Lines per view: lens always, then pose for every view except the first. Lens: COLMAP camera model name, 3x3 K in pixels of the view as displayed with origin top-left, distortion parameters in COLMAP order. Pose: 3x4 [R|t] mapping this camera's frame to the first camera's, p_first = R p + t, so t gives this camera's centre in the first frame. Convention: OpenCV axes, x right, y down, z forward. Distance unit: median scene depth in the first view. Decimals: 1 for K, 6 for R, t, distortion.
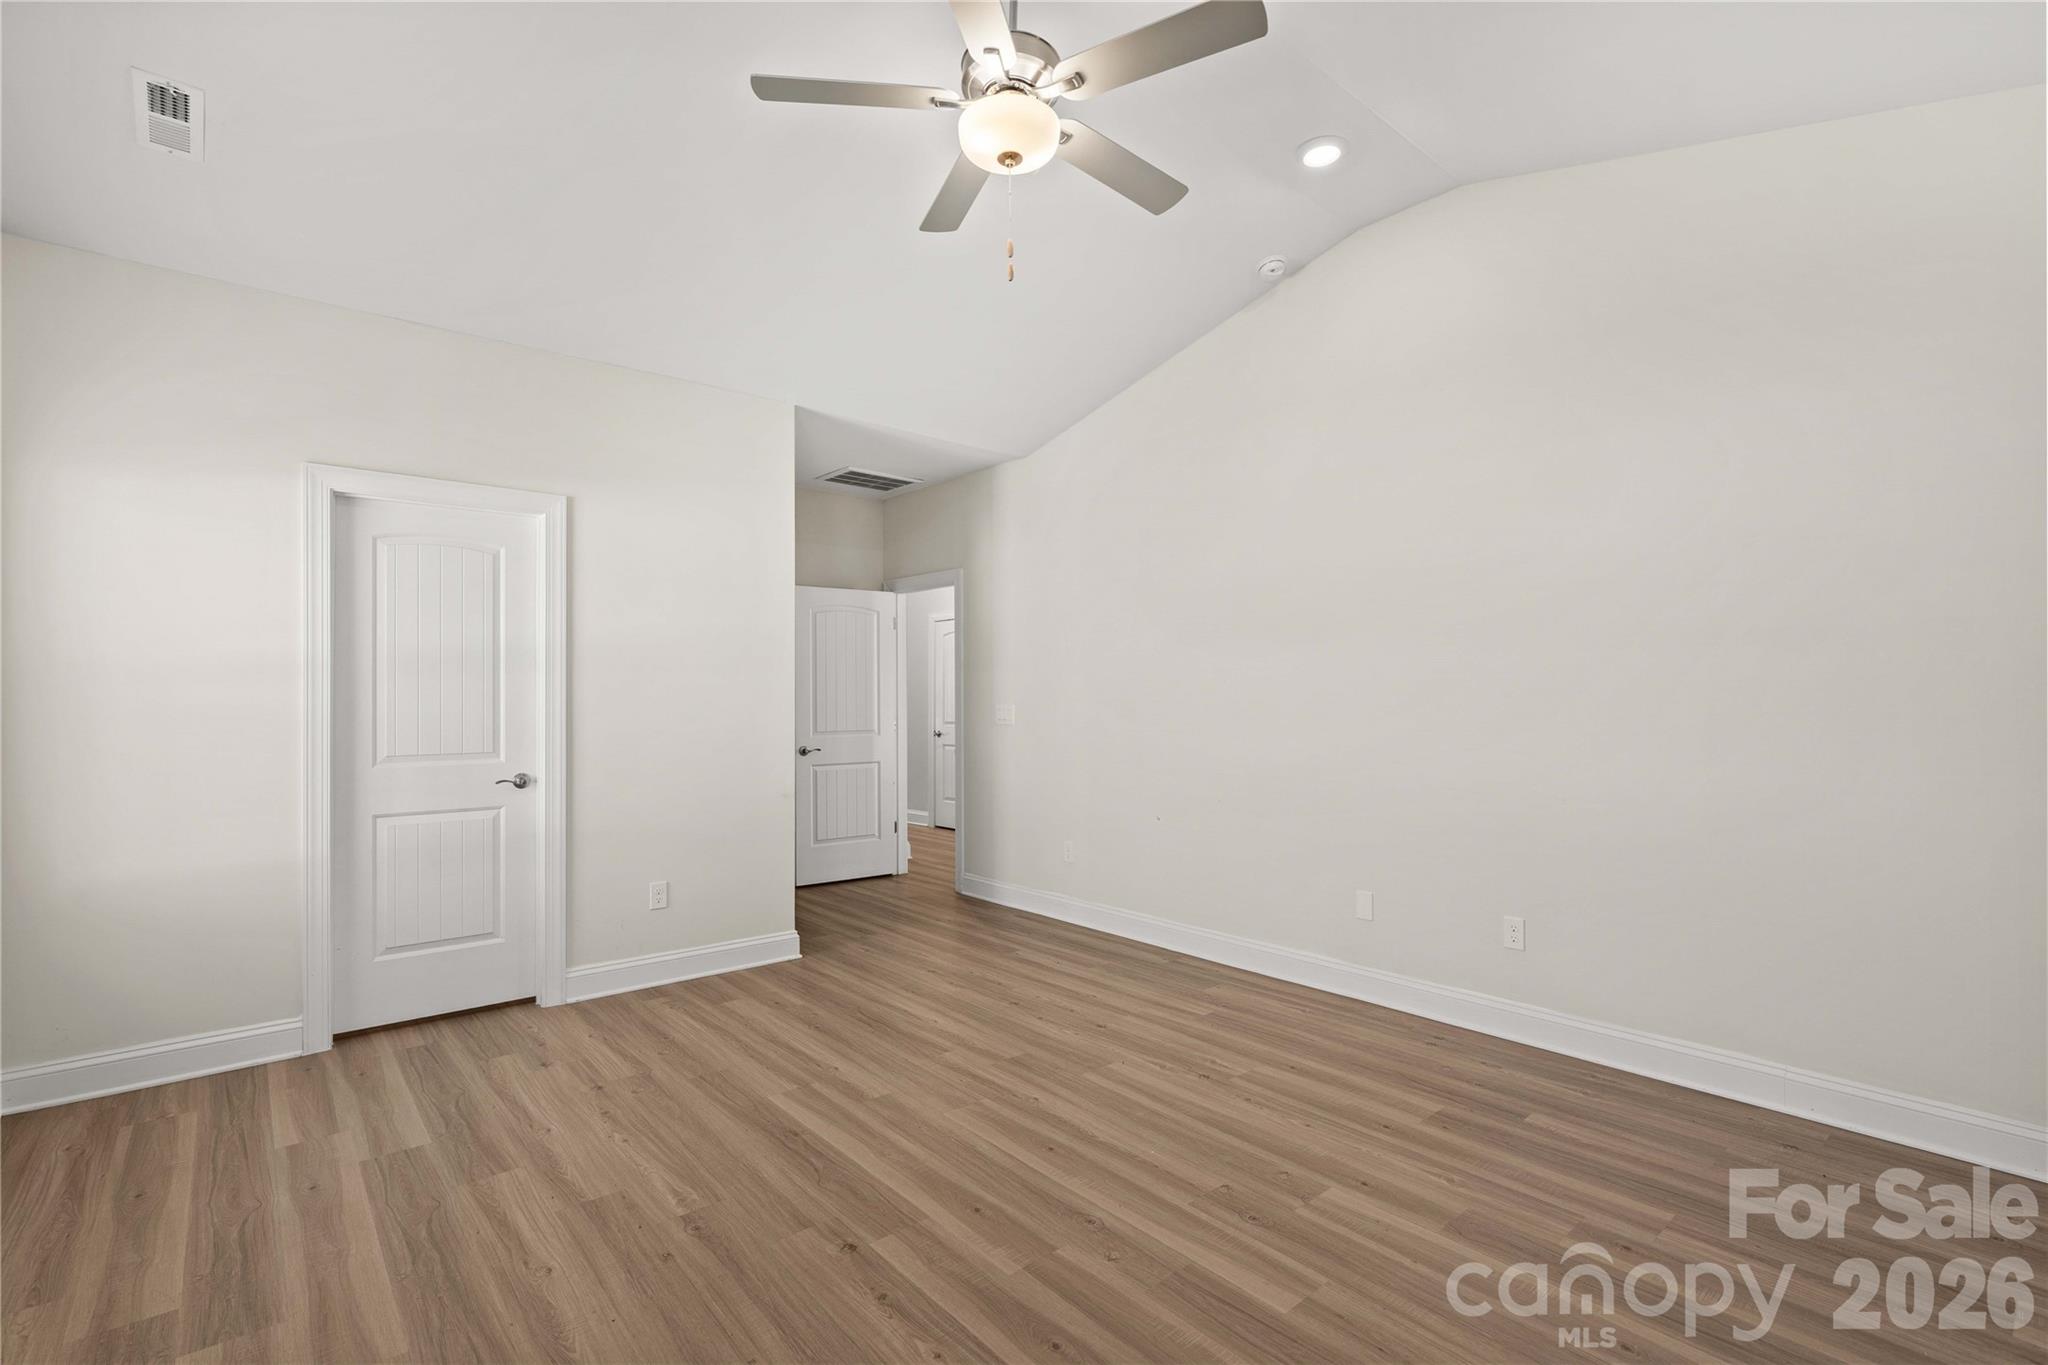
lens RADIAL K [[936.7, 0, 1015.2], [0, 936.7, 692.3], [0, 0, 1]] dist [0.002025, 0.001237]
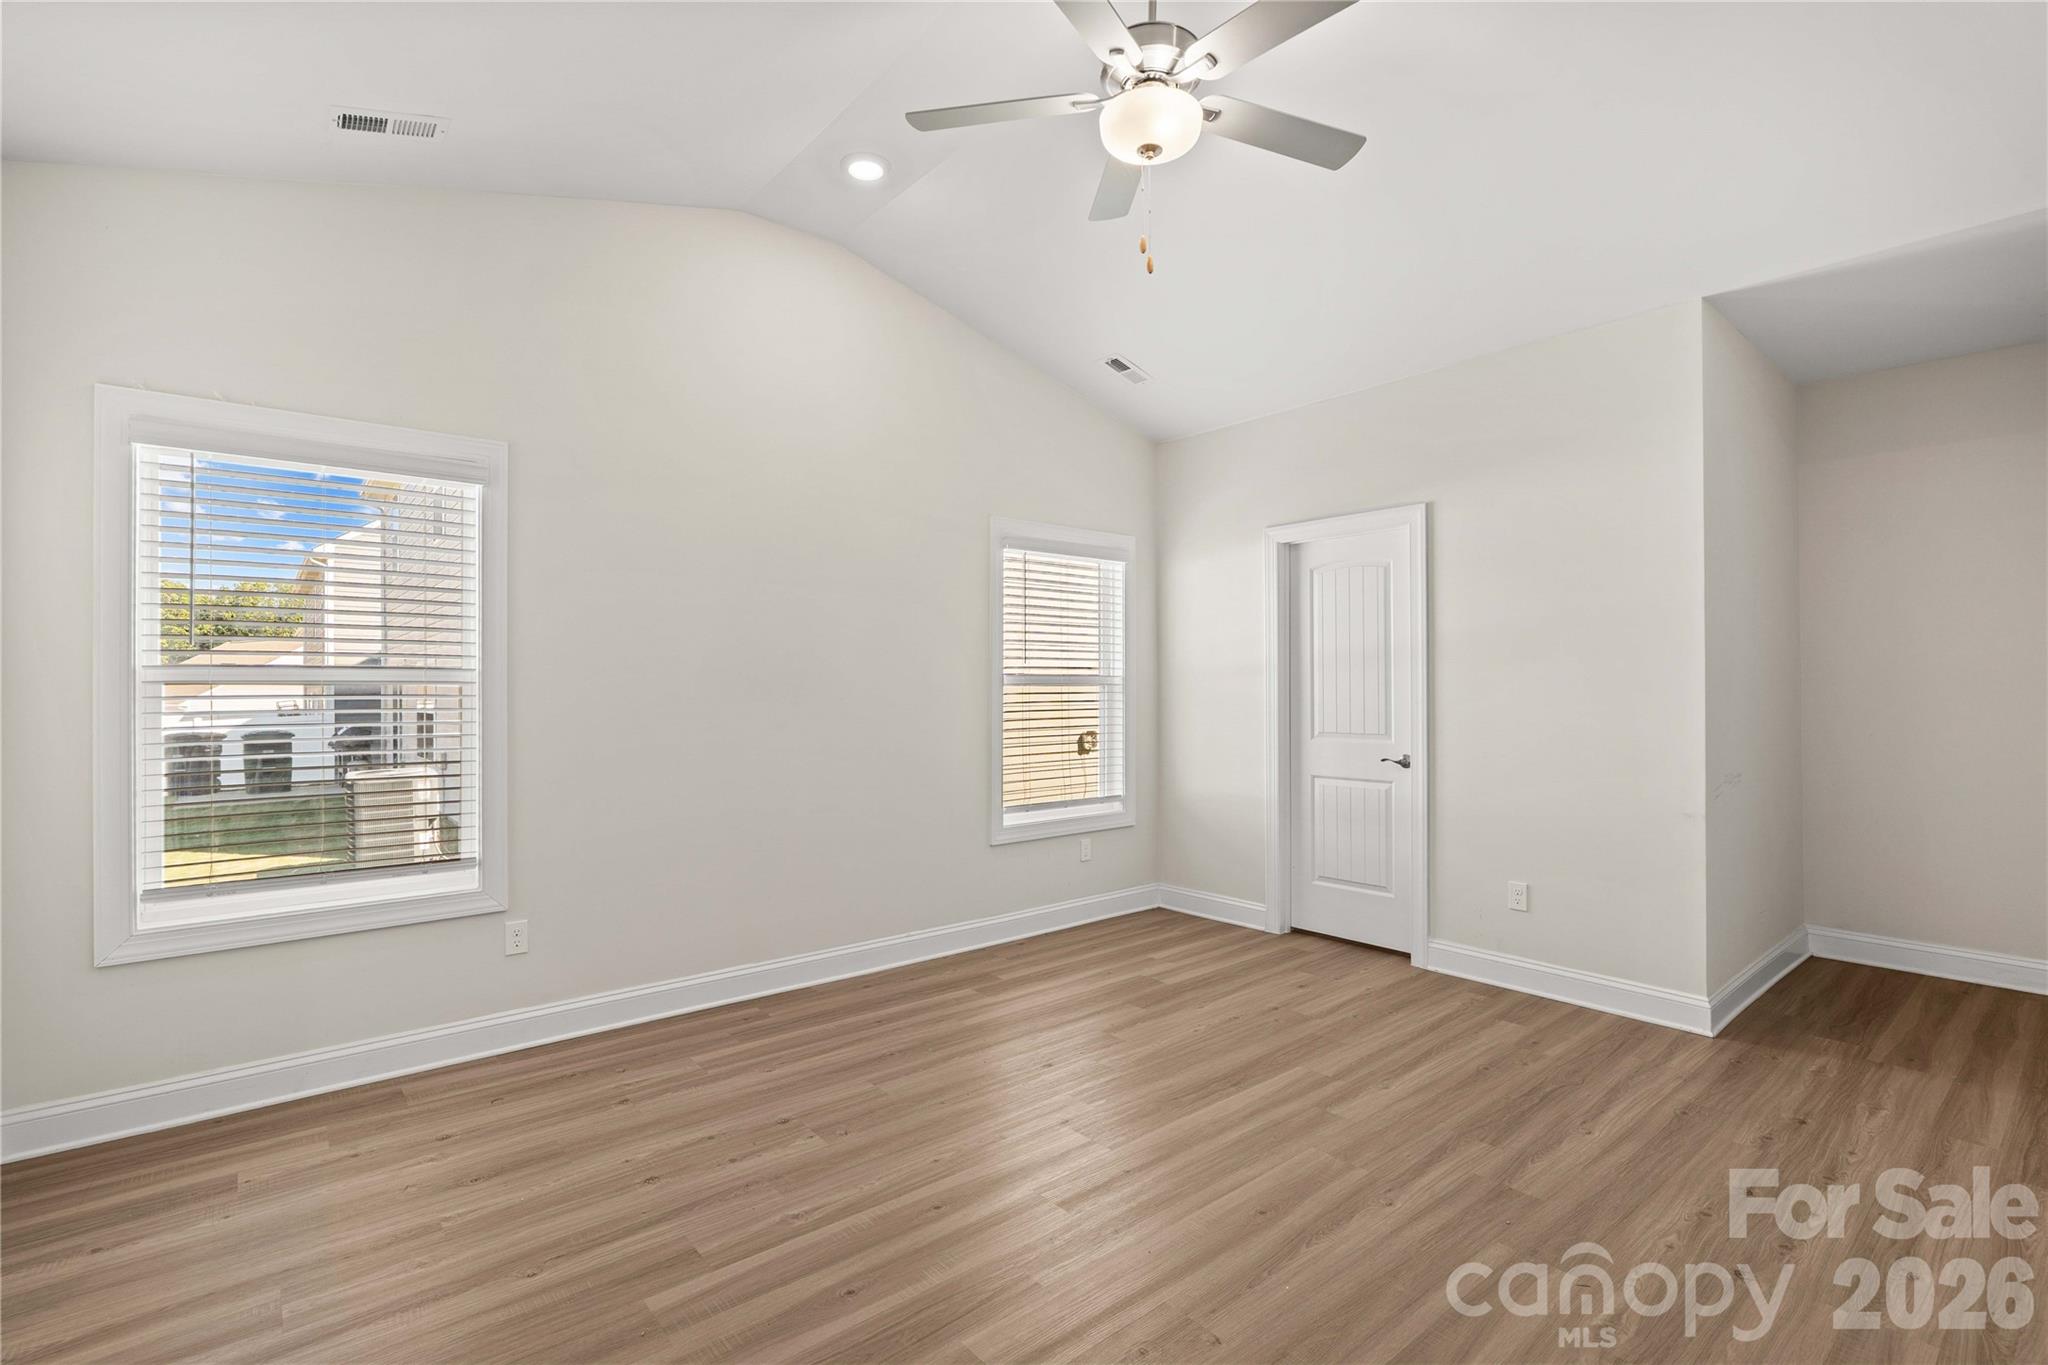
lens RADIAL K [[936.7, 0, 1014.9], [0, 936.7, 683.3], [0, 0, 1]] dist [0.002025, 0.001237]
pose [[-0.007399, -0.004309, -0.999963, 0.668734], [0.005979, 0.999973, -0.004353, 0.002009], [0.999955, -0.006011, -0.007373, 0.578266]]
